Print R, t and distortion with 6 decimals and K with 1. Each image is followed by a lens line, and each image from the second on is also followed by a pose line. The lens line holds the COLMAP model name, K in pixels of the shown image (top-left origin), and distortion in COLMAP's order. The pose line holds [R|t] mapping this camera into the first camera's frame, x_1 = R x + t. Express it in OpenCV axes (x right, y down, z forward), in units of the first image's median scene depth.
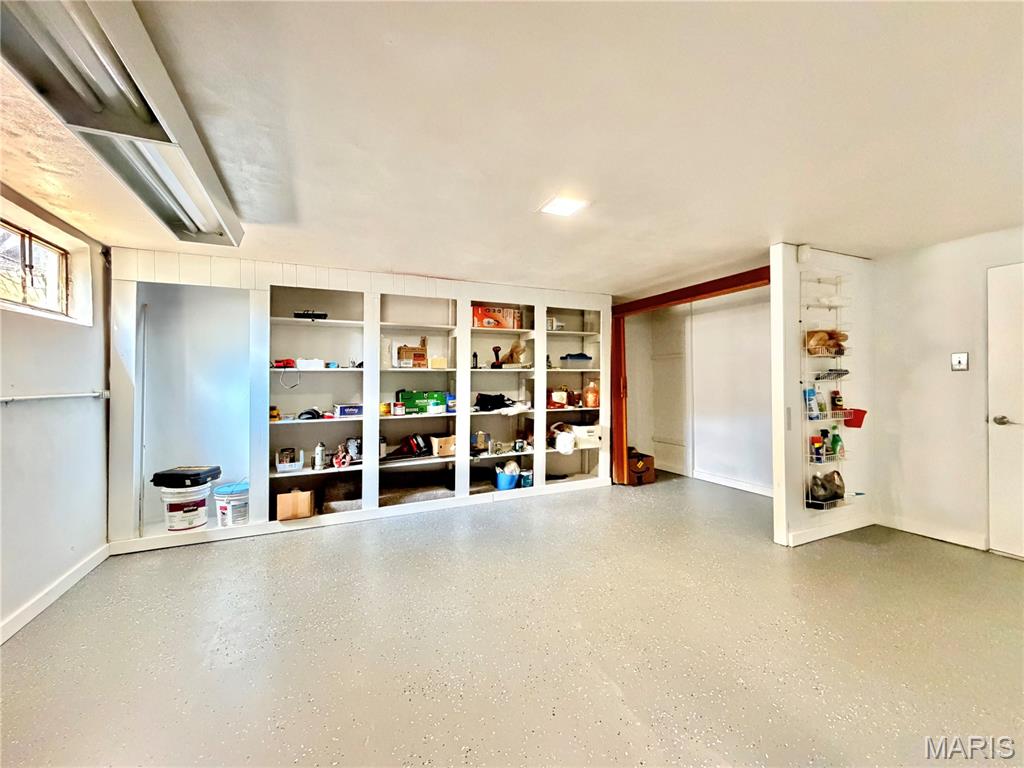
lens RADIAL K [[411.1, 0, 512.0], [0, 411.1, 384.0], [0, 0, 1]] dist [-0.000591, 0.000181]
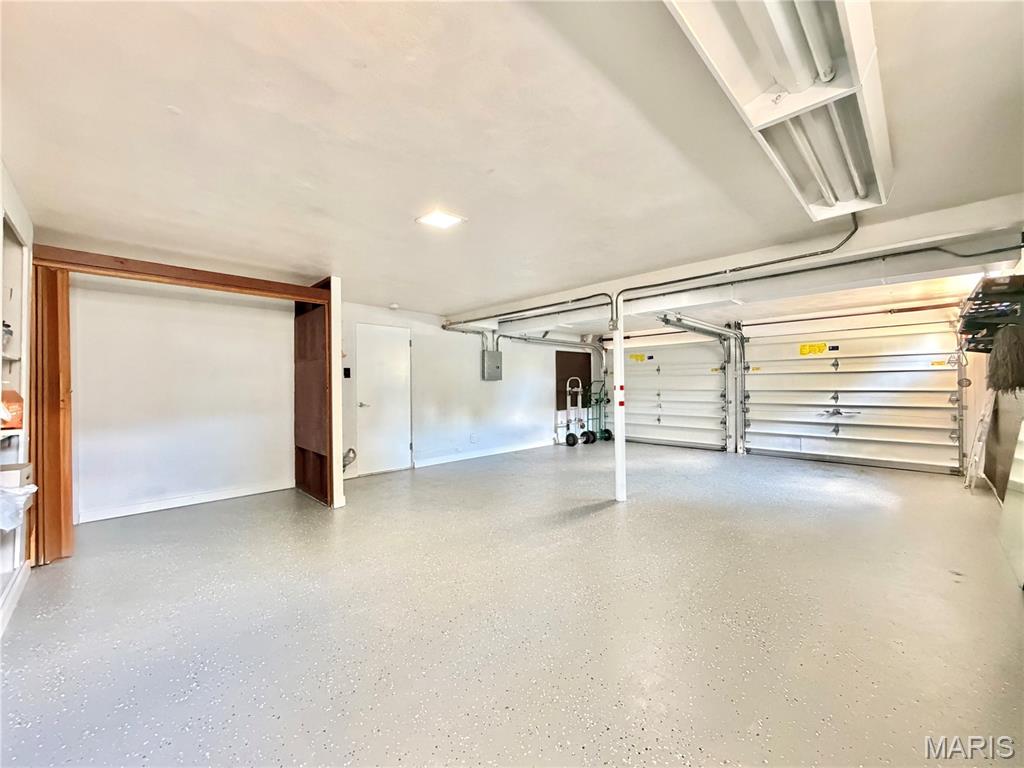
lens RADIAL K [[411.1, 0, 512.0], [0, 411.1, 384.0], [0, 0, 1]] dist [-0.000591, 0.000181]
pose [[-0.343614, 0.013912, 0.939008, -0.580845], [0.015854, 0.999834, -0.009012, 0.014549], [-0.938977, 0.011790, -0.343777, 0.709211]]
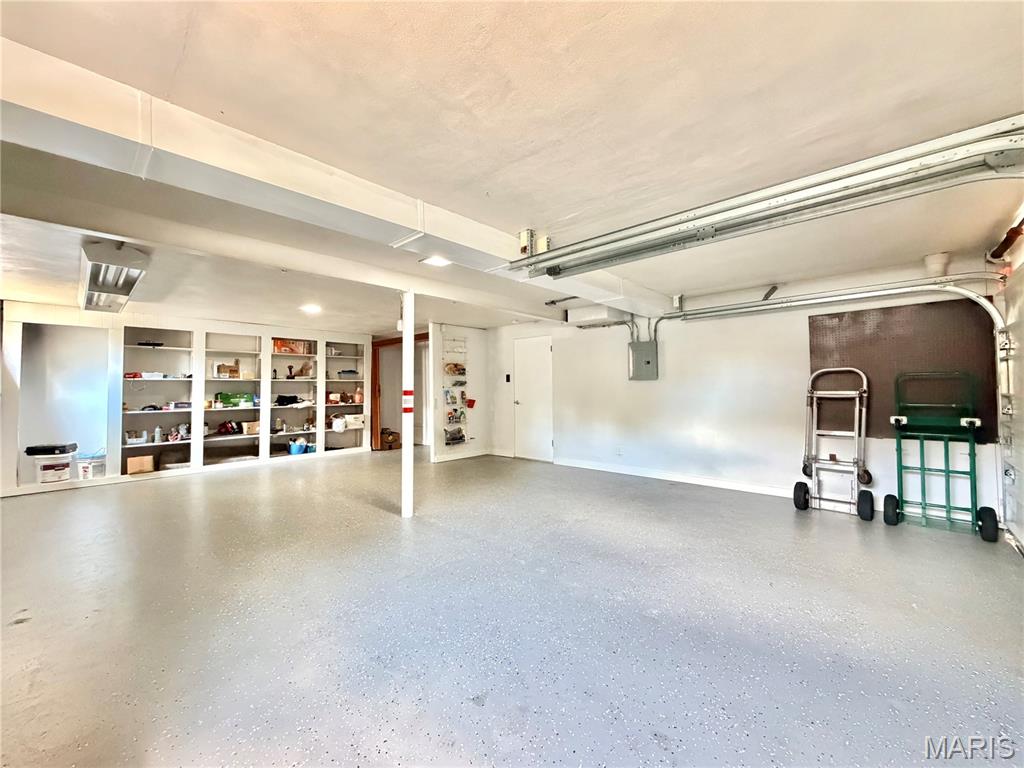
lens RADIAL K [[411.1, 0, 512.0], [0, 411.1, 384.0], [0, 0, 1]] dist [-0.000591, 0.000181]
pose [[0.926233, 0.003590, 0.376934, 0.173752], [0.005149, 0.999741, -0.022174, 0.022969], [-0.376916, 0.022479, 0.925975, -0.883065]]
